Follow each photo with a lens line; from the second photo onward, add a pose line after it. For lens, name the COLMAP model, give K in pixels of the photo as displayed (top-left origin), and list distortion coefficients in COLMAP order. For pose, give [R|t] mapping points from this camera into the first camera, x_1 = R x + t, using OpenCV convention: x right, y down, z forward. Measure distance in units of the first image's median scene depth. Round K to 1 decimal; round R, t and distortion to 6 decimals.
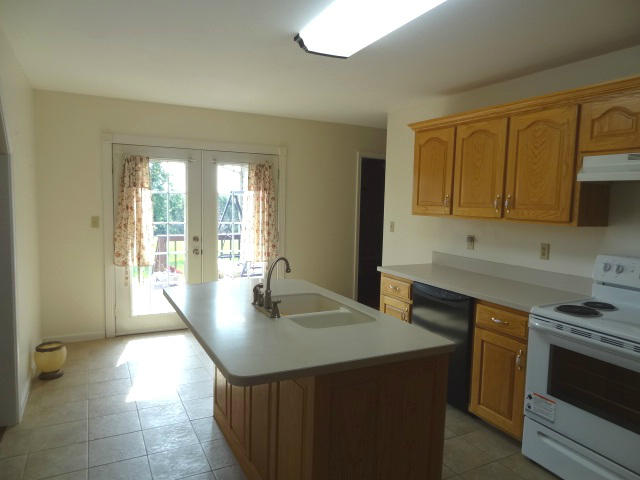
lens RADIAL K [[448.9, 0, 320.0], [0, 448.9, 240.0], [0, 0, 1]] dist [-0.003638, 0.000235]
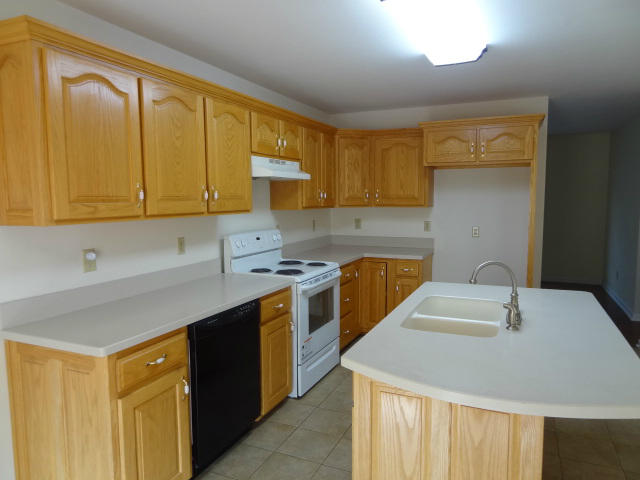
lens RADIAL K [[448.9, 0, 320.0], [0, 448.9, 240.0], [0, 0, 1]] dist [-0.003638, 0.000235]
pose [[-0.628805, -0.097181, 0.771466, -0.446429], [0.058955, 0.983345, 0.171924, -0.143423], [-0.775325, 0.153588, -0.612603, 1.481058]]
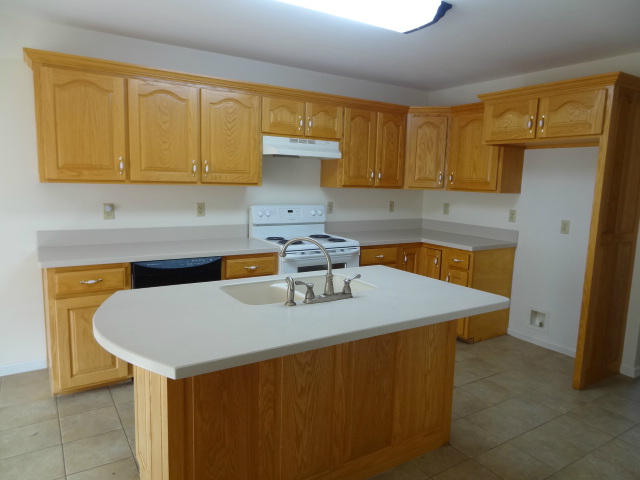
lens RADIAL K [[448.9, 0, 320.0], [0, 448.9, 240.0], [0, 0, 1]] dist [-0.003638, 0.000235]
pose [[-0.102491, -0.164769, 0.980993, -0.762518], [0.055944, 0.983671, 0.171063, -0.086608], [-0.993160, 0.072413, -0.091599, 0.882207]]
